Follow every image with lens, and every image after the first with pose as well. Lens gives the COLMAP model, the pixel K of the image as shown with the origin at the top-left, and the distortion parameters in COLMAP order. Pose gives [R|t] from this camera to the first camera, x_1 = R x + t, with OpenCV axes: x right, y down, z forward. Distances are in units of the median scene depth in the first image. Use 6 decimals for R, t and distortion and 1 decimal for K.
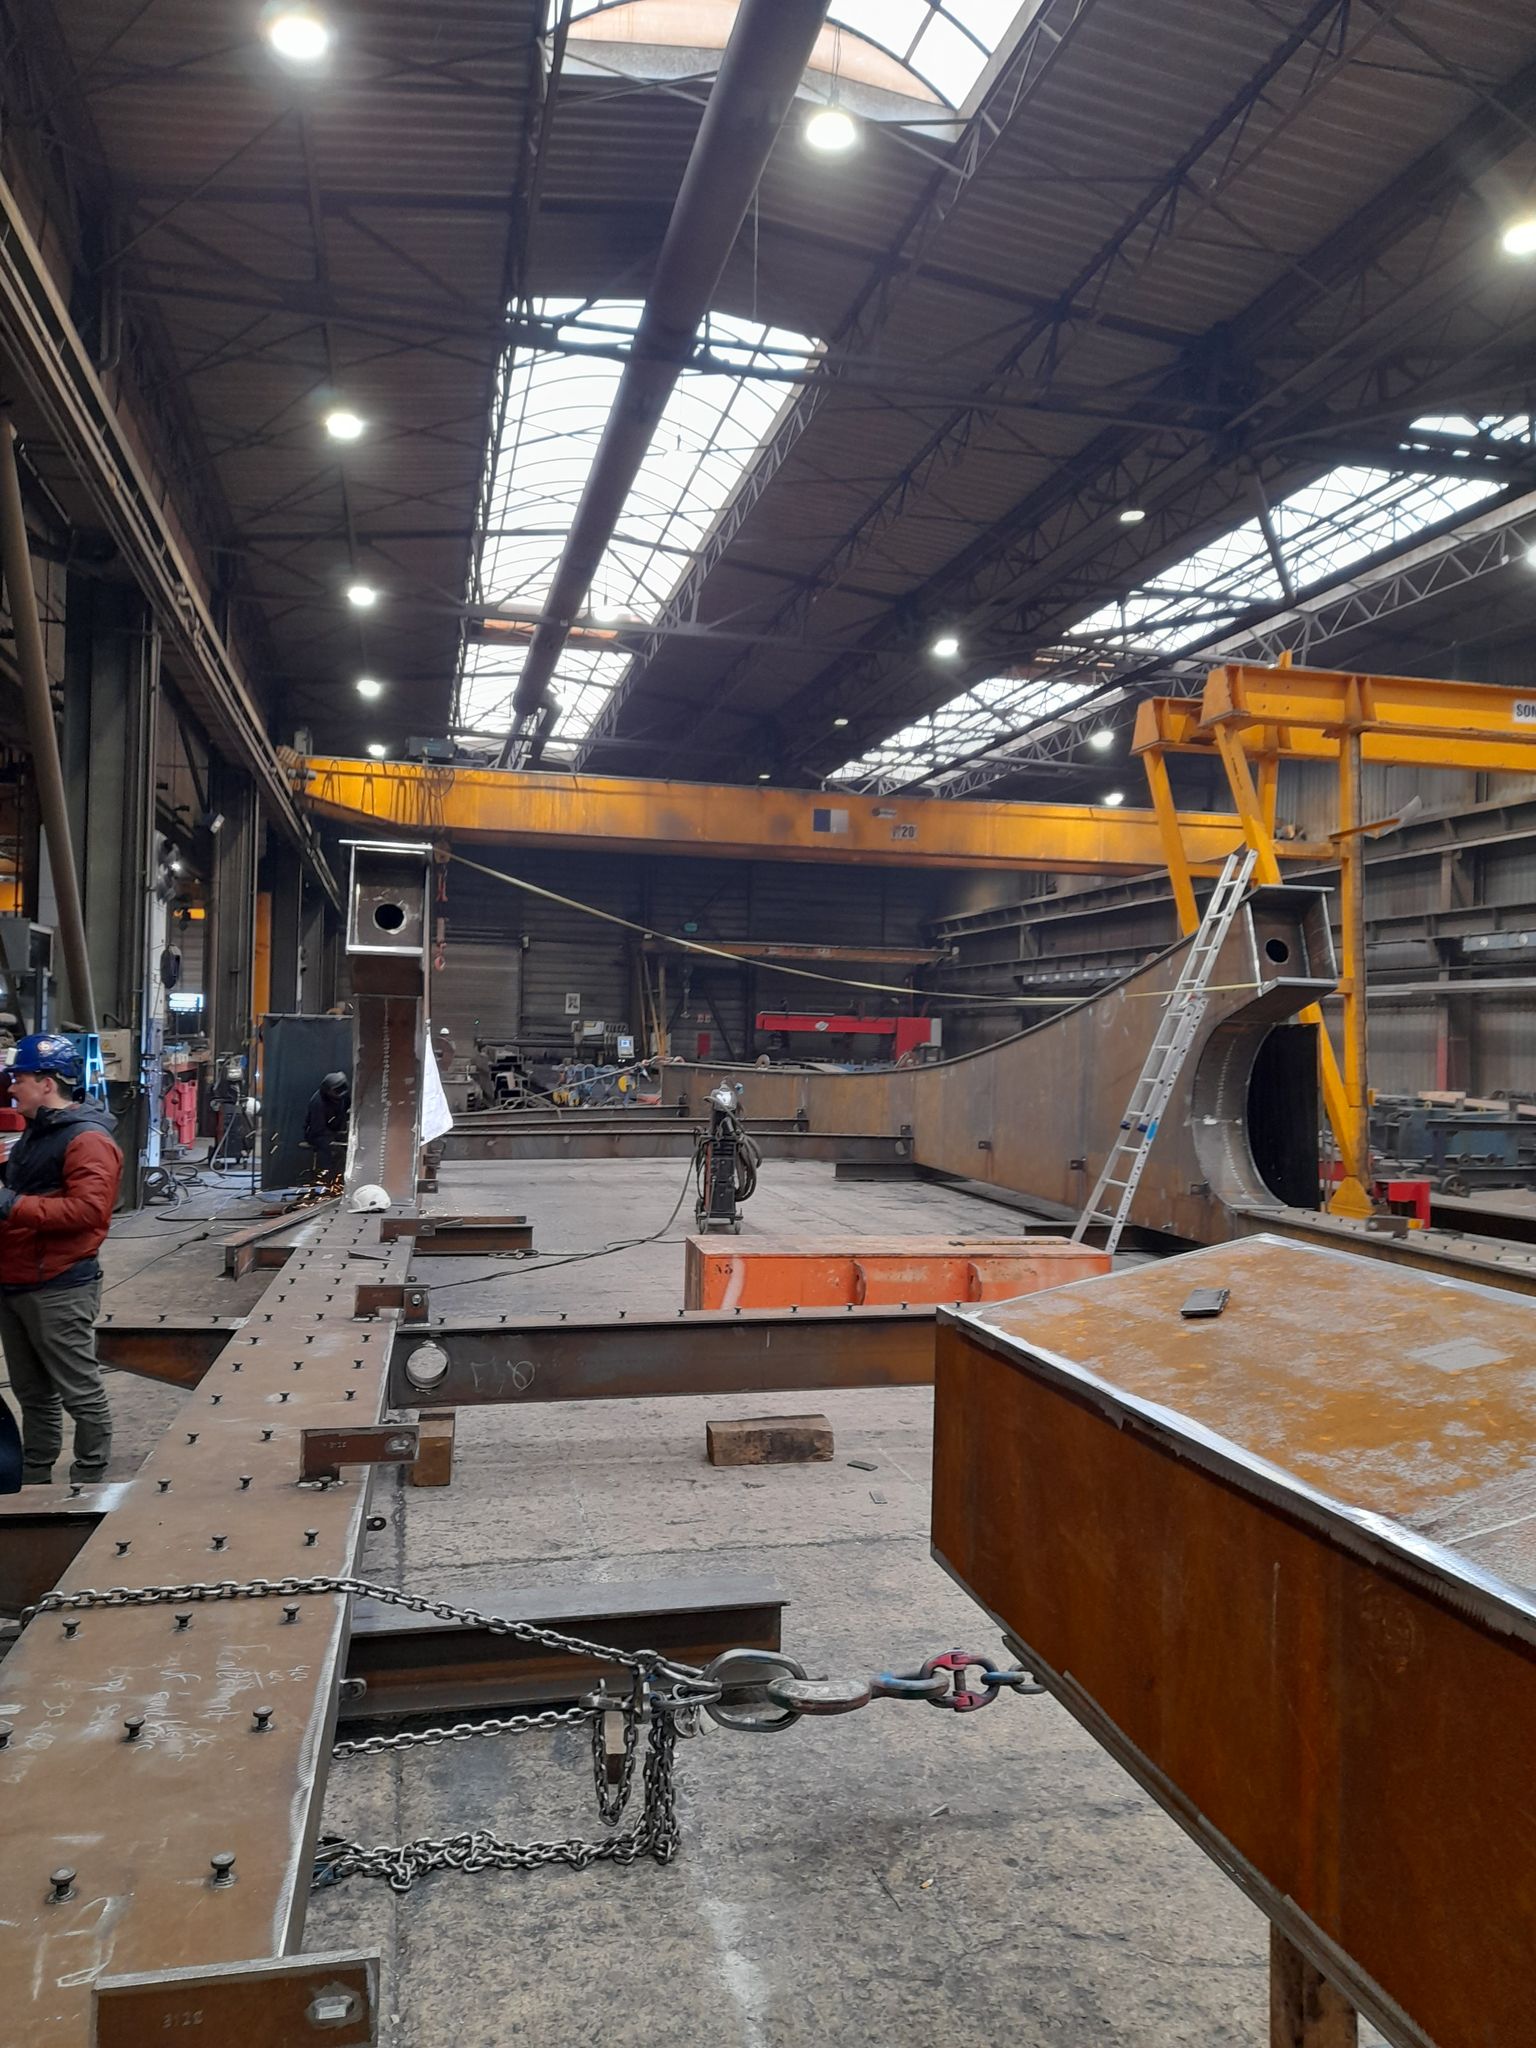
lens RADIAL K [[1490.1, 0, 767.3], [0, 1490.1, 1038.8], [0, 0, 1]] dist [0.048443, -0.018409]
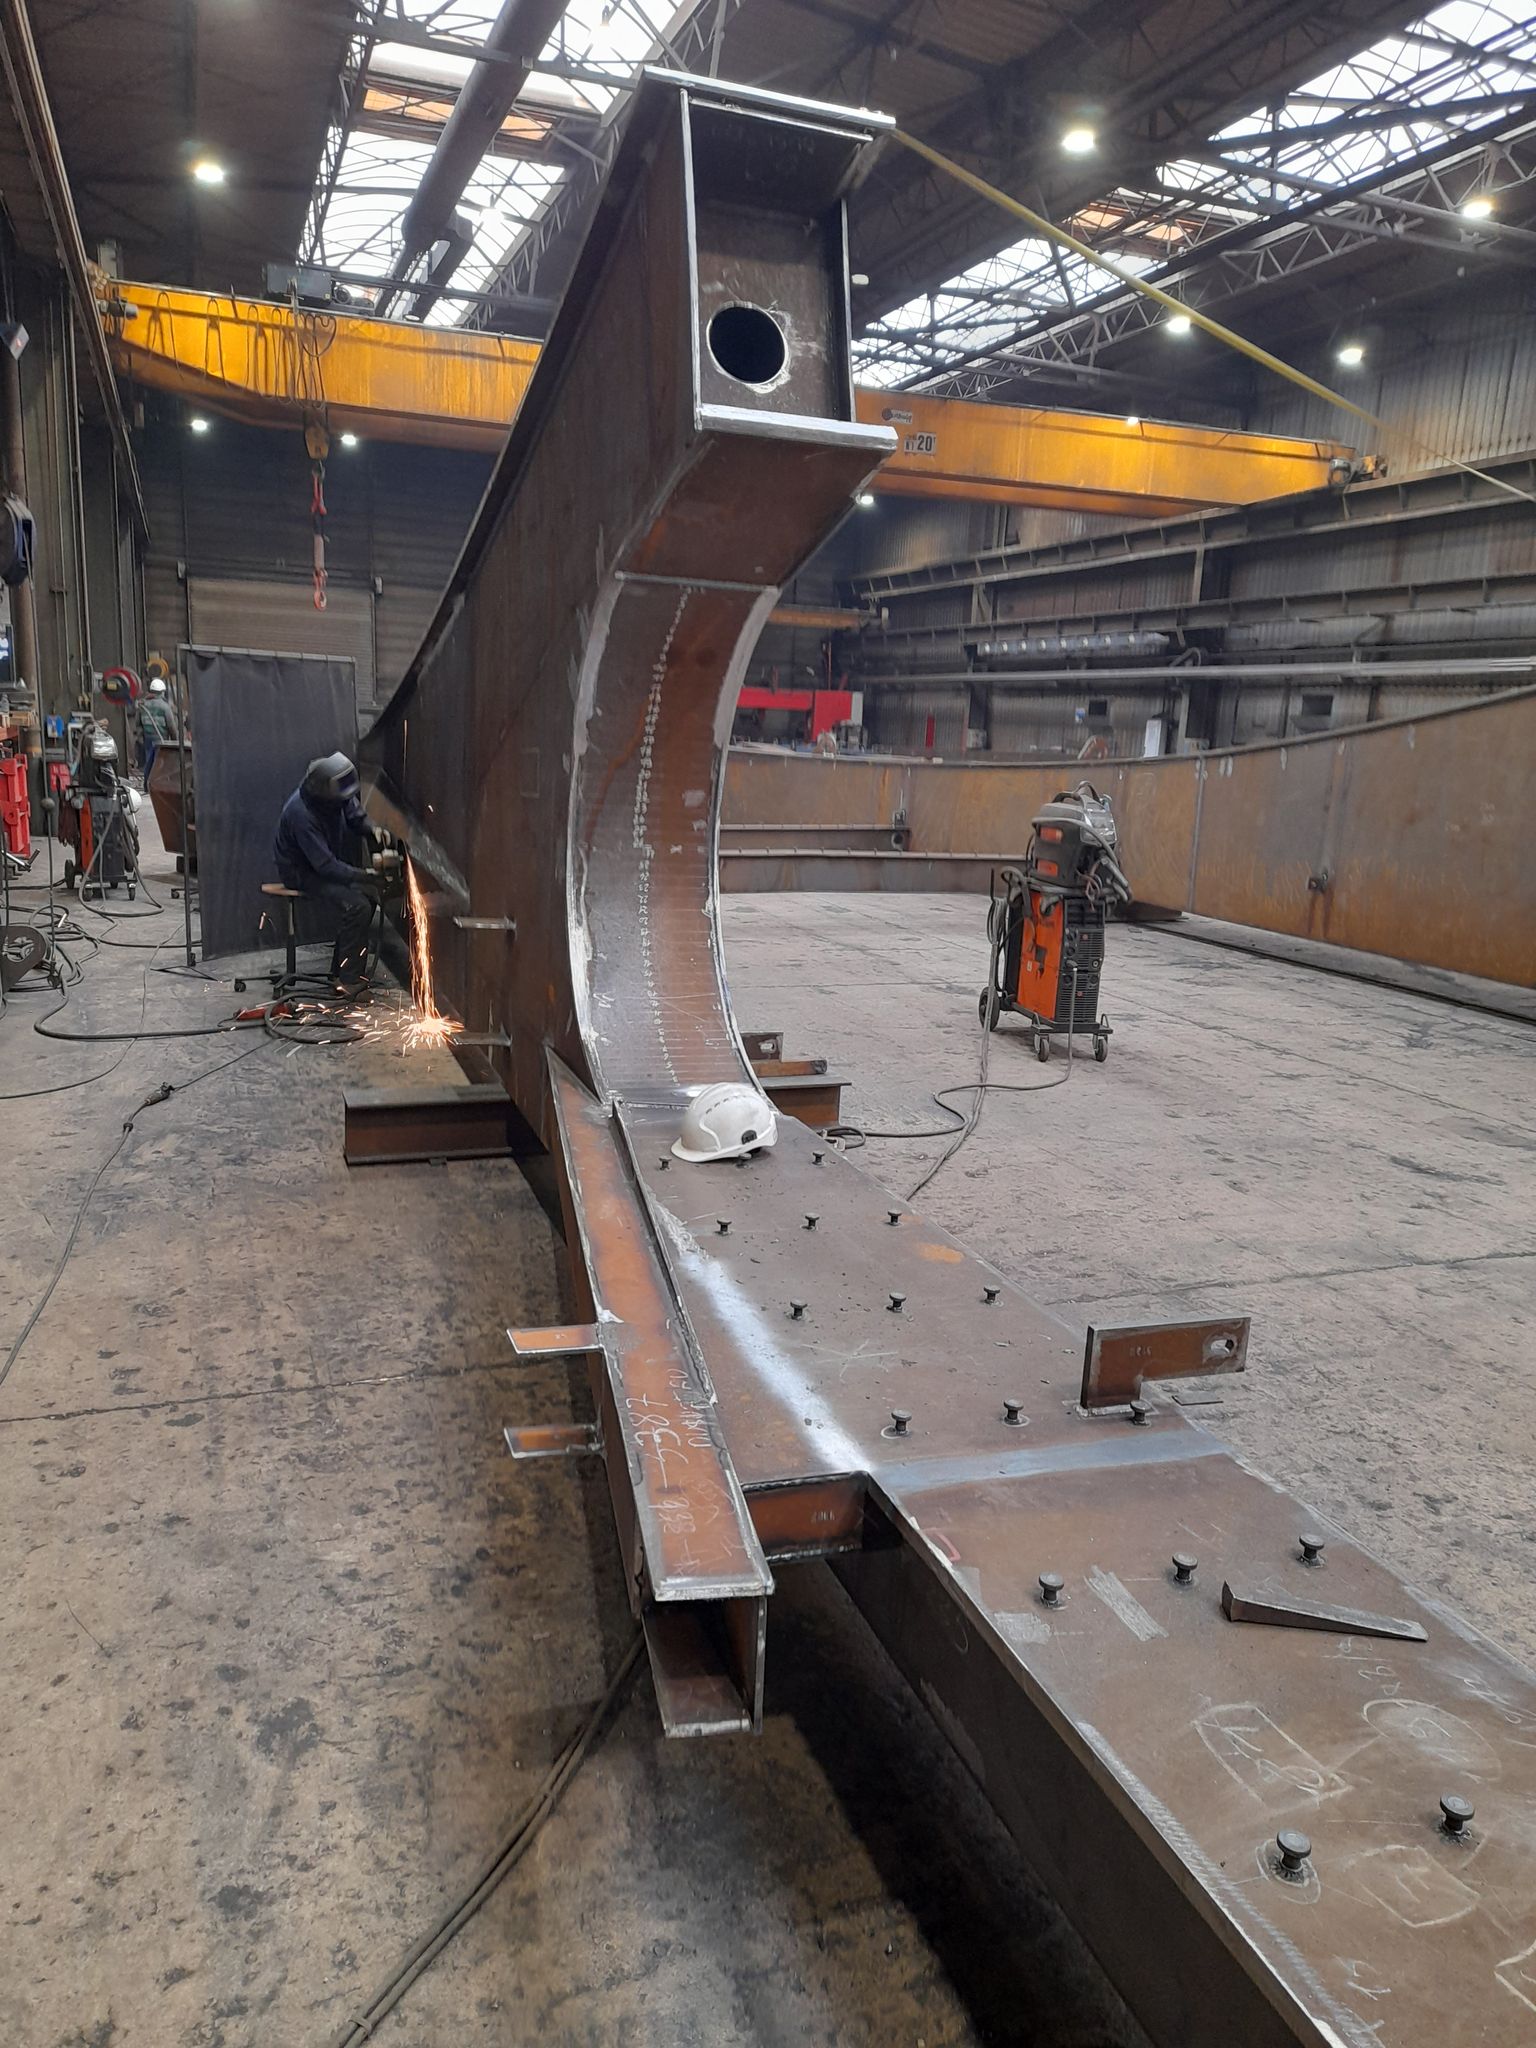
lens RADIAL K [[1490.1, 0, 753.5], [0, 1490.1, 1040.1], [0, 0, 1]] dist [0.048443, -0.018409]
pose [[0.993161, -0.003049, 0.116712, -0.090154], [-0.021917, 0.977018, 0.212028, 0.001591], [-0.114676, -0.213136, 0.970269, 0.187586]]
